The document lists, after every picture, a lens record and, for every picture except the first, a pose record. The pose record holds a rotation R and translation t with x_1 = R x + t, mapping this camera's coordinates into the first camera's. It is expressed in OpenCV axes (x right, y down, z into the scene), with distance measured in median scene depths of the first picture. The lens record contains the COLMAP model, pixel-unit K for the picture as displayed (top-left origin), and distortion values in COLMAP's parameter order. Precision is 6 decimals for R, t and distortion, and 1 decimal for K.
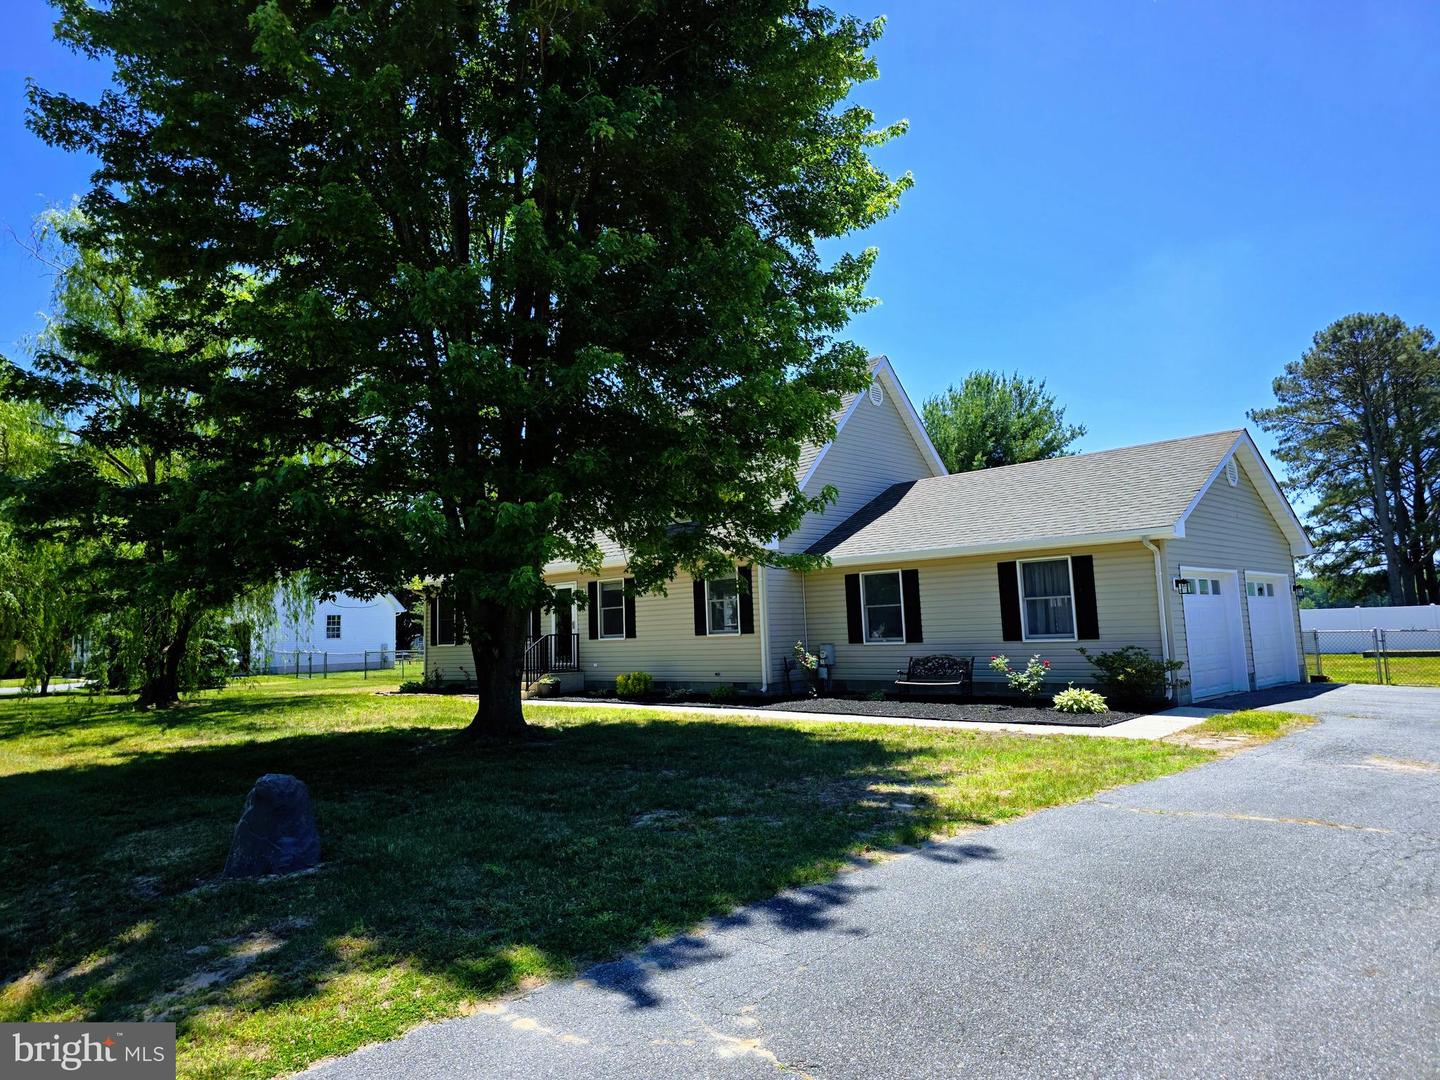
lens RADIAL K [[959.1, 0, 715.4], [0, 959.1, 526.0], [0, 0, 1]] dist [0.058555, -0.038618]
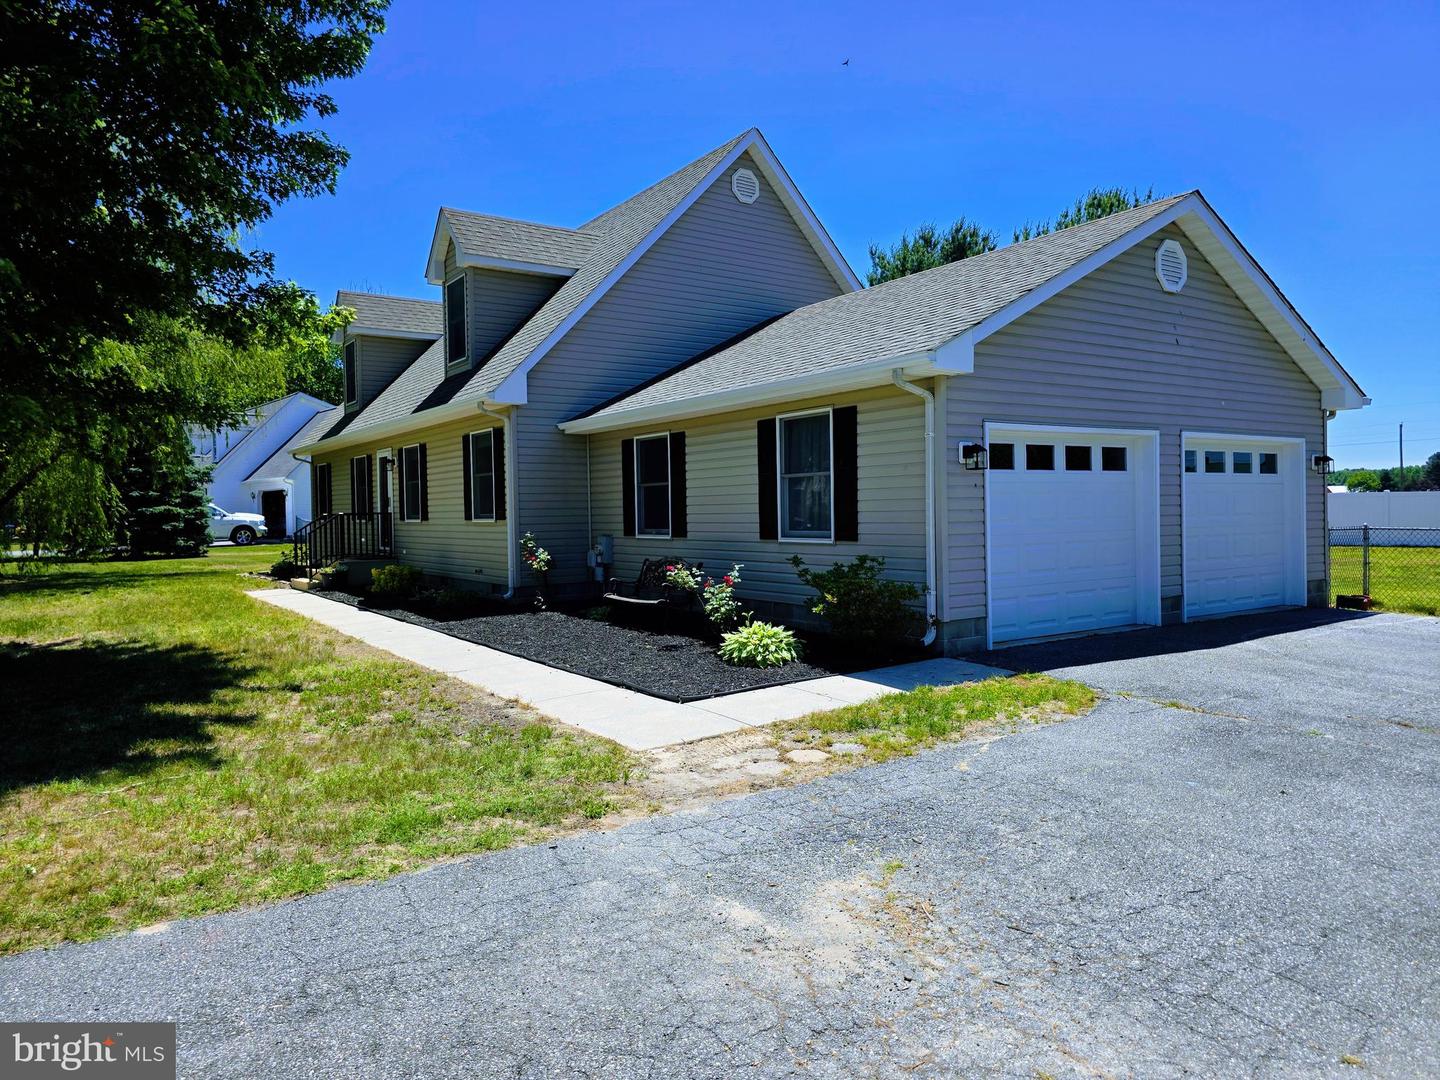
lens RADIAL K [[959.1, 0, 745.8], [0, 959.1, 533.4], [0, 0, 1]] dist [0.058555, -0.038618]
pose [[0.982462, 0.020504, -0.185333, 0.381294], [0.005849, 0.990057, 0.140543, 0.021312], [0.186373, -0.139162, 0.972573, 0.334713]]
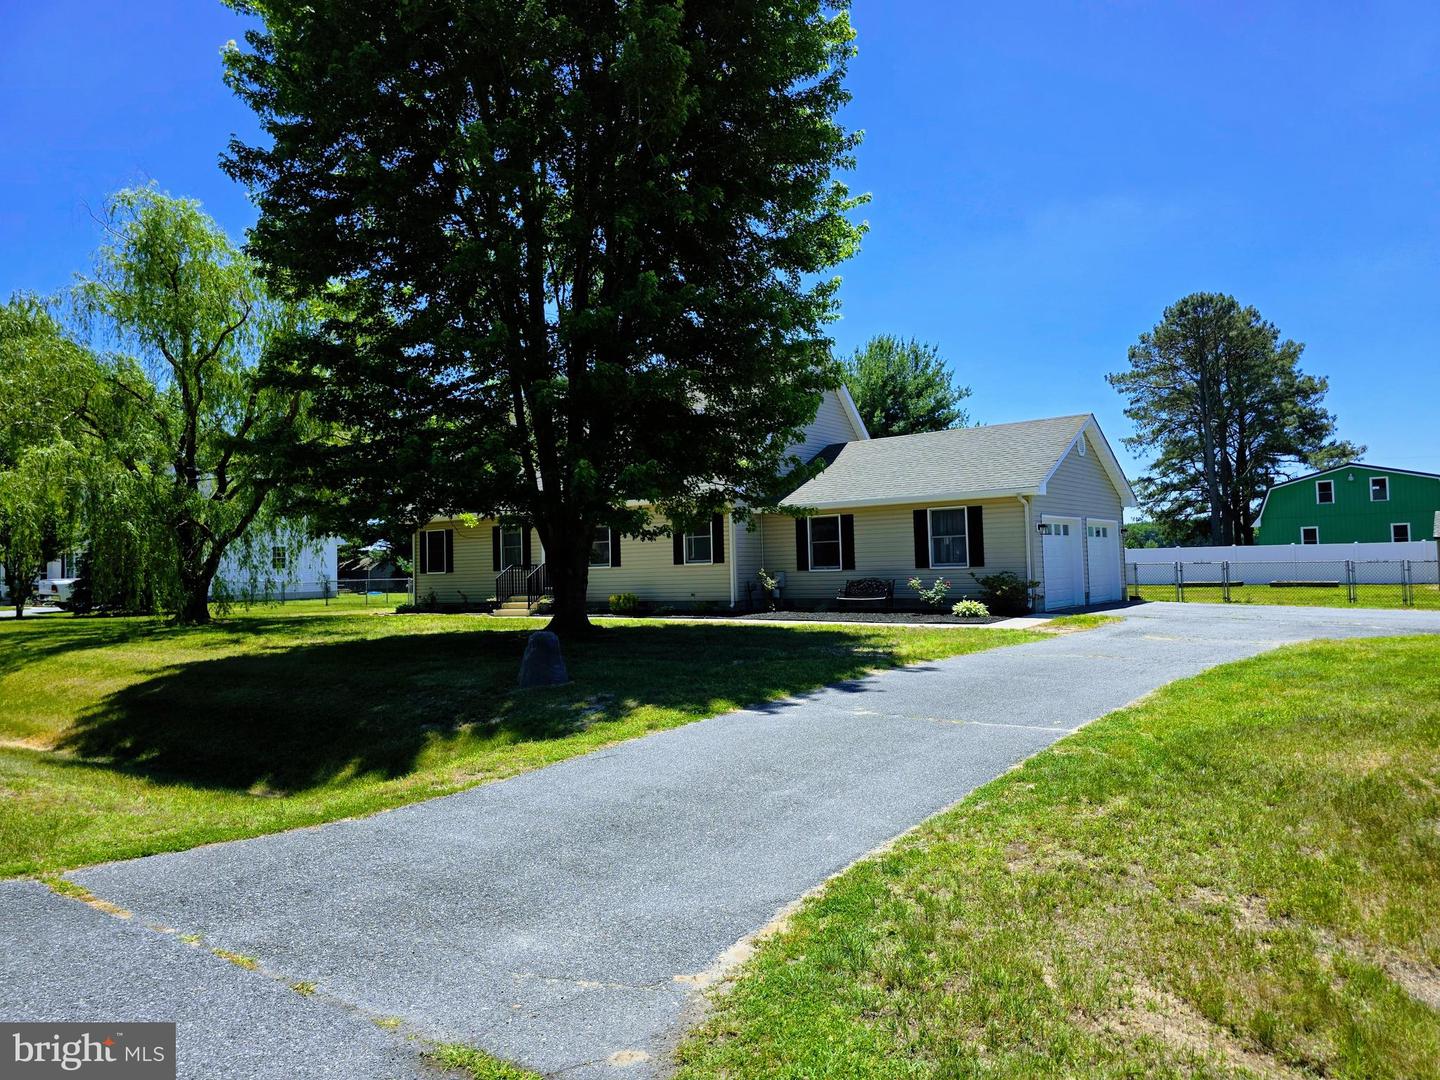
lens RADIAL K [[950.6, 0, 730.0], [0, 950.6, 541.3], [0, 0, 1]] dist [0.059762, -0.001196]
pose [[0.991469, 0.009656, 0.129983, -0.123533], [-0.020021, 0.996700, 0.078667, -0.016777], [-0.128794, -0.080599, 0.988391, -0.261814]]
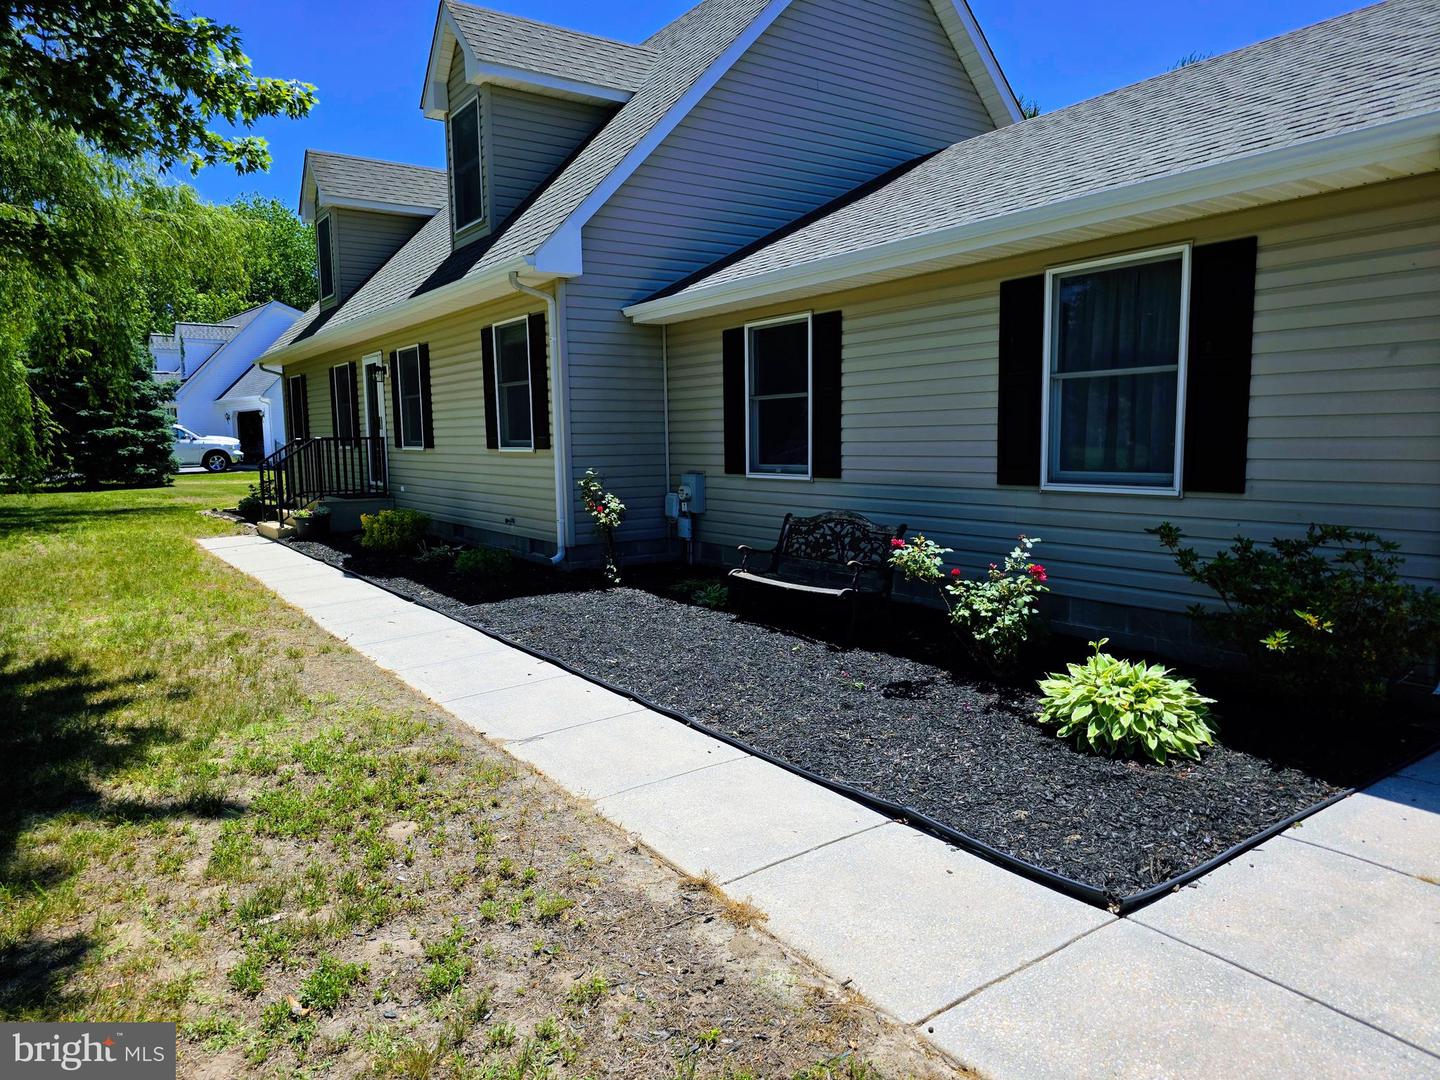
lens RADIAL K [[959.1, 0, 723.4], [0, 959.1, 543.4], [0, 0, 1]] dist [0.058555, -0.038618]
pose [[0.980406, 0.040020, -0.192880, 0.246582], [0.004976, 0.973802, 0.227341, 0.048220], [0.196925, -0.223846, 0.954523, 0.550995]]
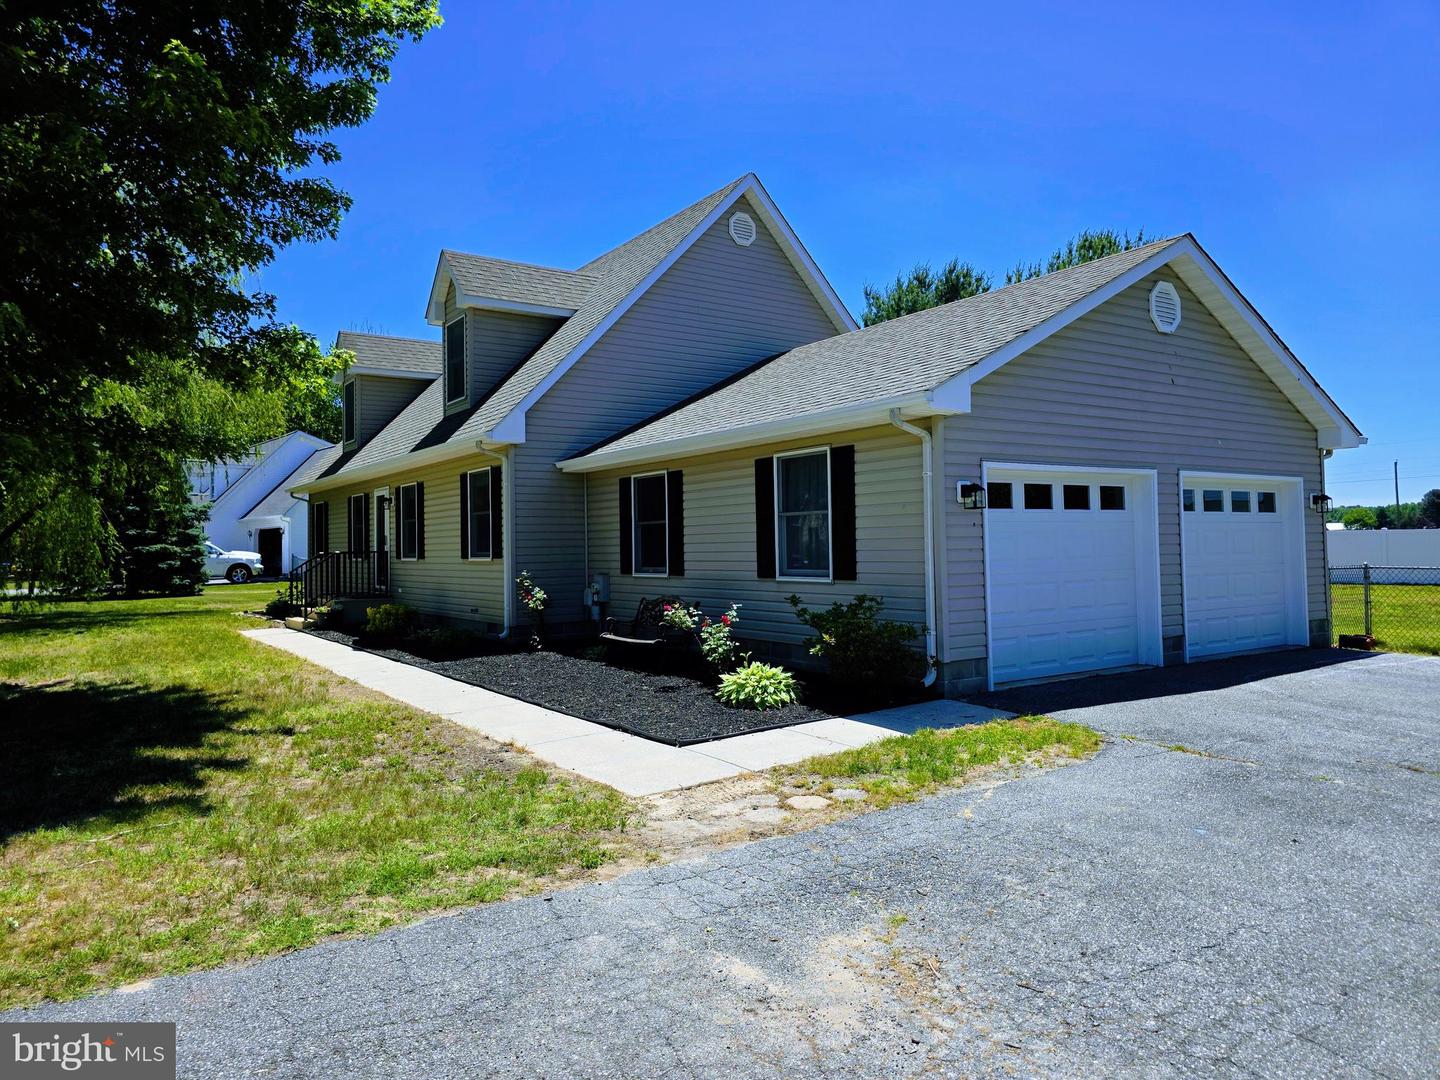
lens RADIAL K [[959.1, 0, 741.0], [0, 959.1, 527.4], [0, 0, 1]] dist [0.058555, -0.038618]
pose [[0.982317, 0.011432, -0.186876, 0.379984], [0.006793, 0.995301, 0.096592, 0.020067], [0.187102, -0.096153, 0.977623, 0.336674]]
